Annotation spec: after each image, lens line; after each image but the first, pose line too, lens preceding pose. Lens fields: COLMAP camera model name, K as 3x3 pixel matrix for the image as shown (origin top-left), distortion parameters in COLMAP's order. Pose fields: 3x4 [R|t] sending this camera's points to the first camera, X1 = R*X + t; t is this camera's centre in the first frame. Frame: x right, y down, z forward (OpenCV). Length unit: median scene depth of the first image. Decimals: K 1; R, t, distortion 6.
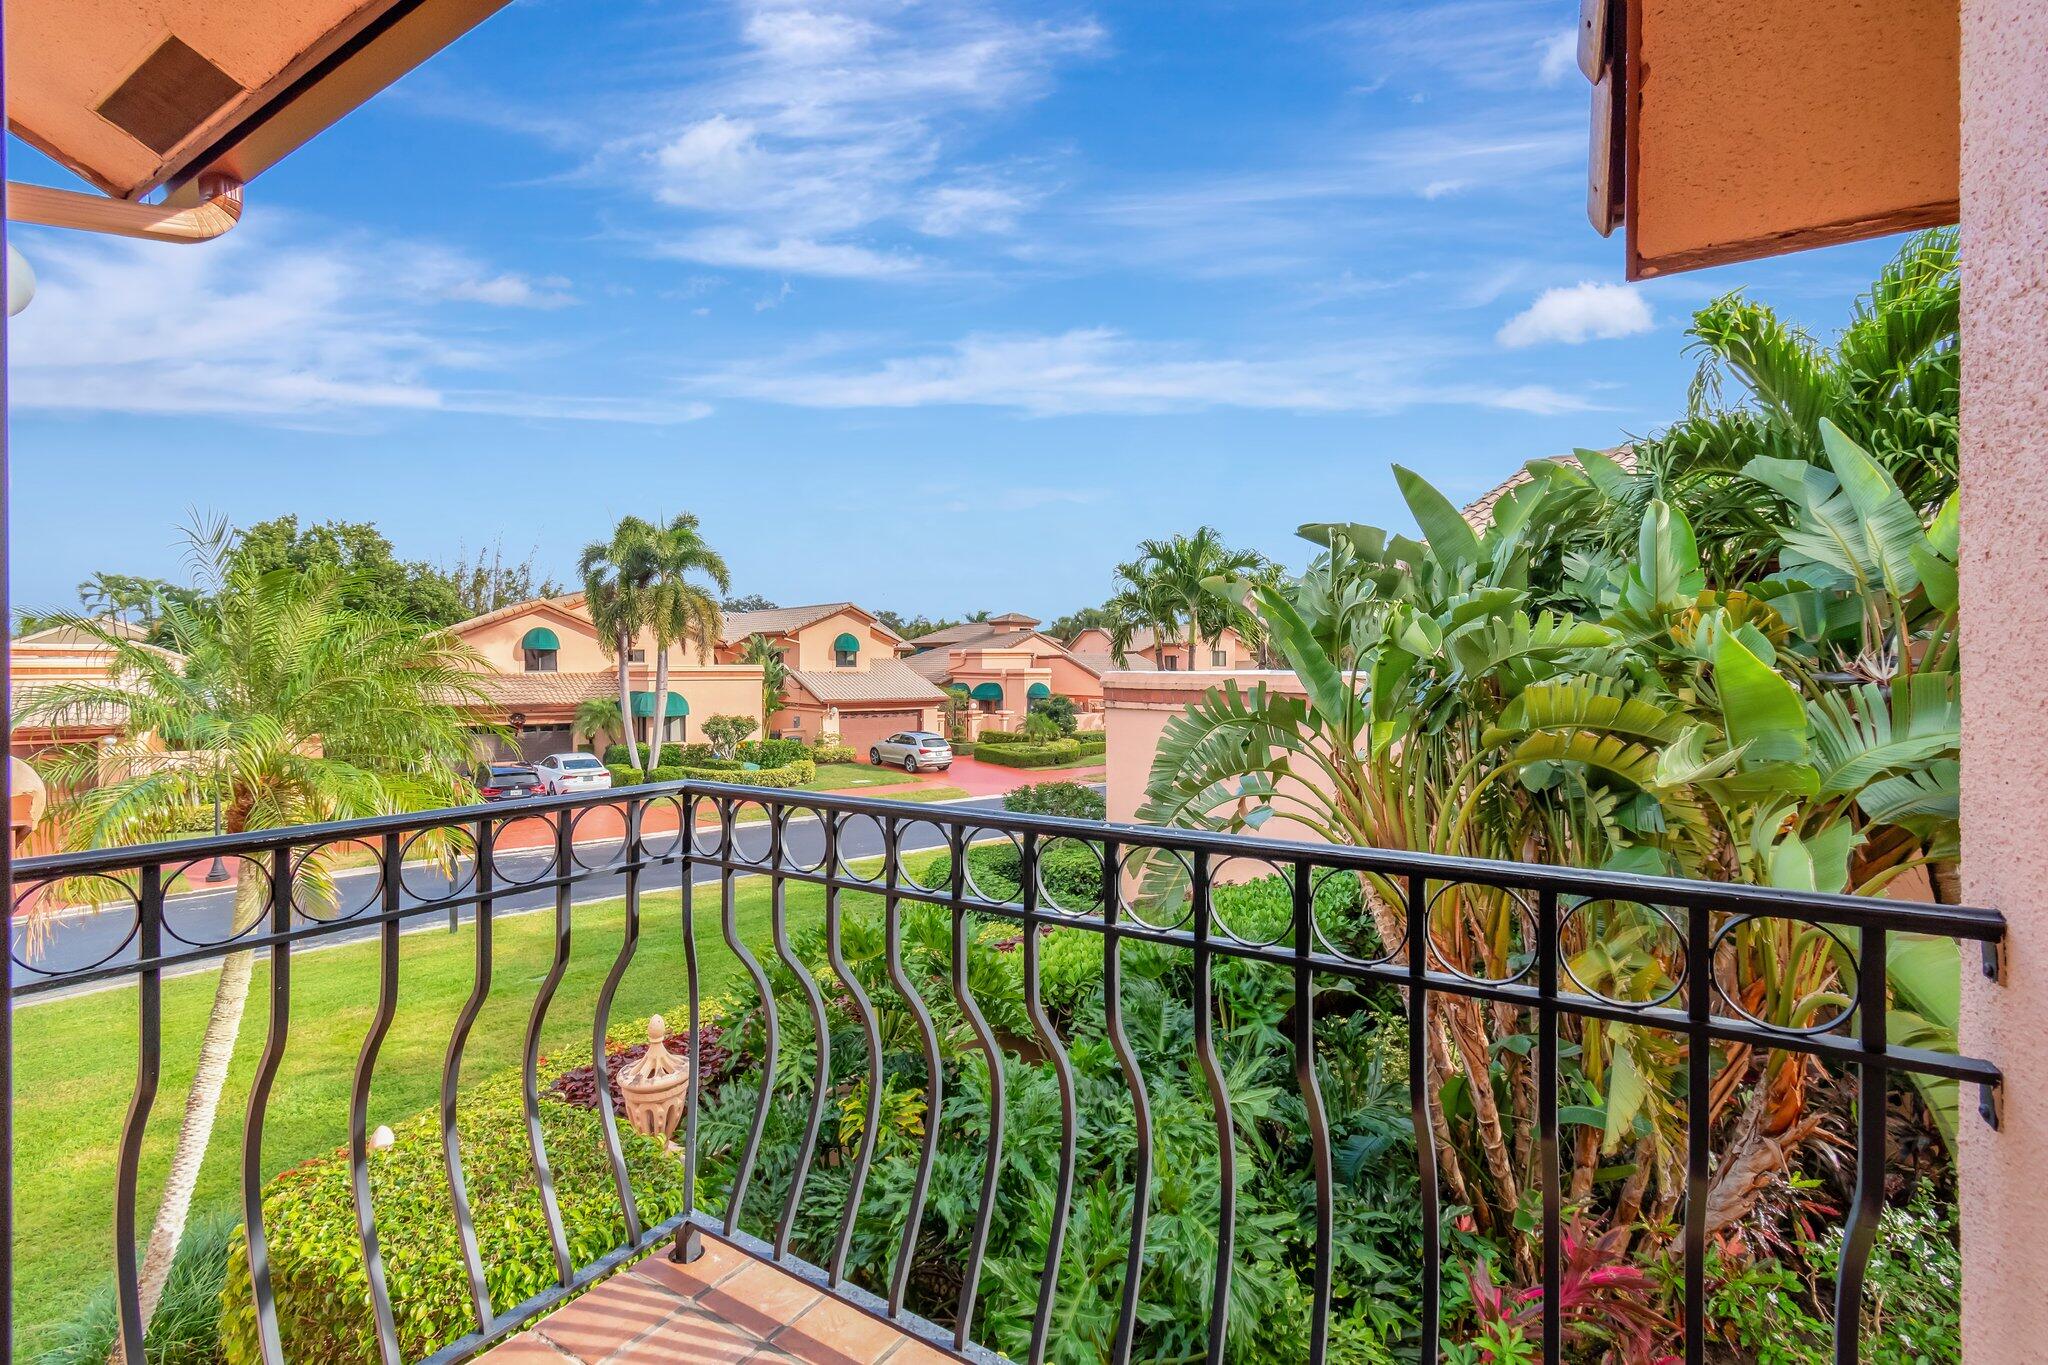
lens RADIAL K [[936.4, 0, 1022.6], [0, 936.4, 672.5], [0, 0, 1]] dist [-0.001289, 0.000540]
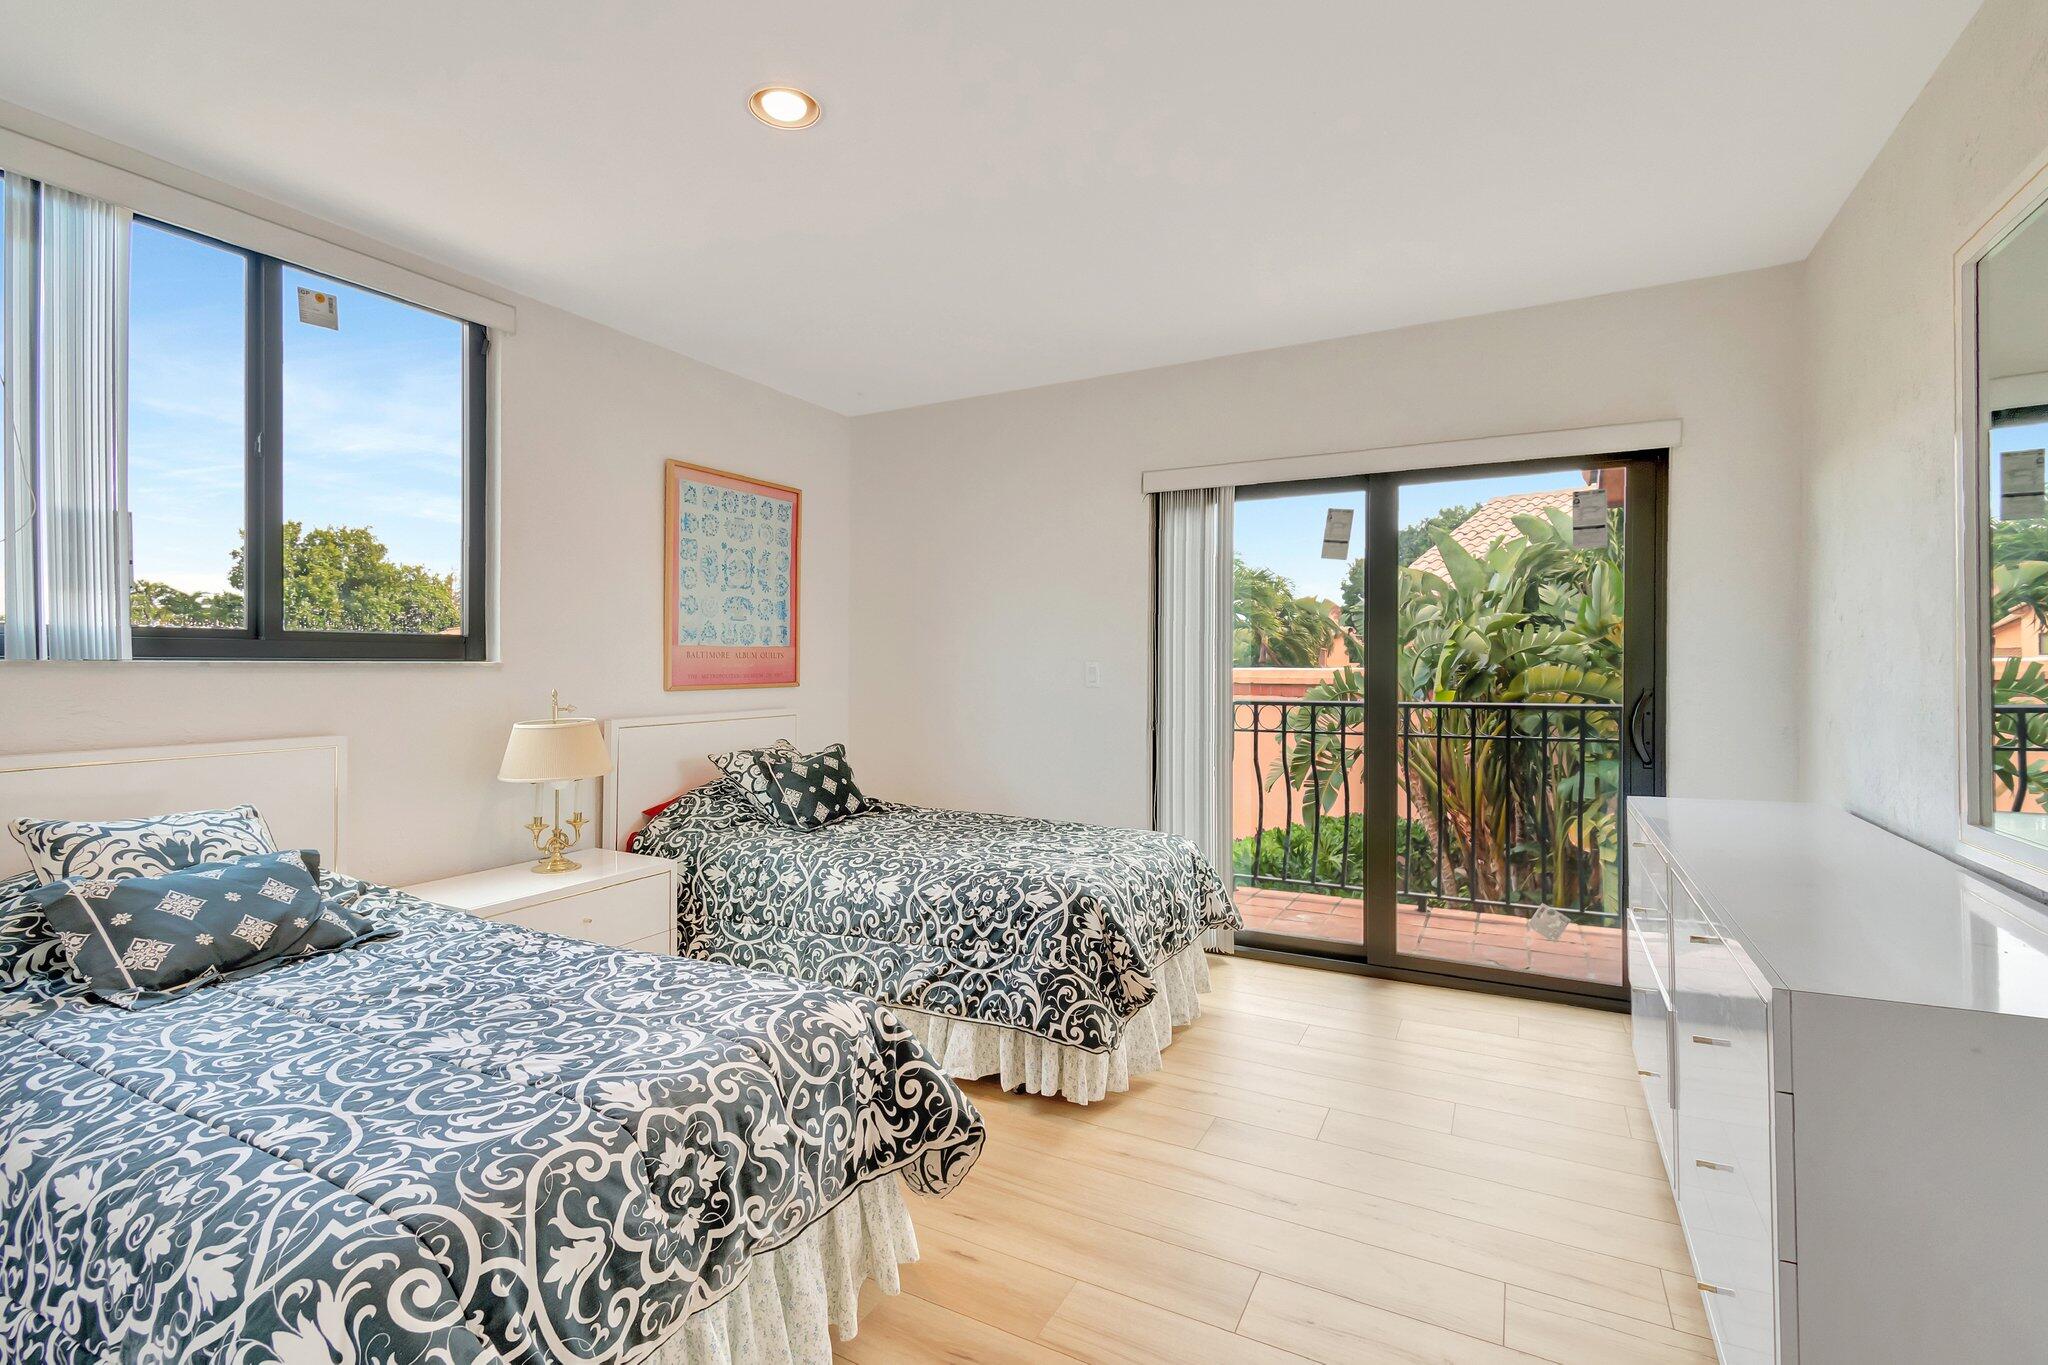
lens RADIAL K [[936.4, 0, 1033.5], [0, 936.4, 680.2], [0, 0, 1]] dist [-0.001289, 0.000540]
pose [[0.997208, -0.006527, 0.074385, -0.403973], [0.005815, 0.999935, 0.009784, 0.011328], [-0.074445, -0.009324, 0.997182, -0.527812]]
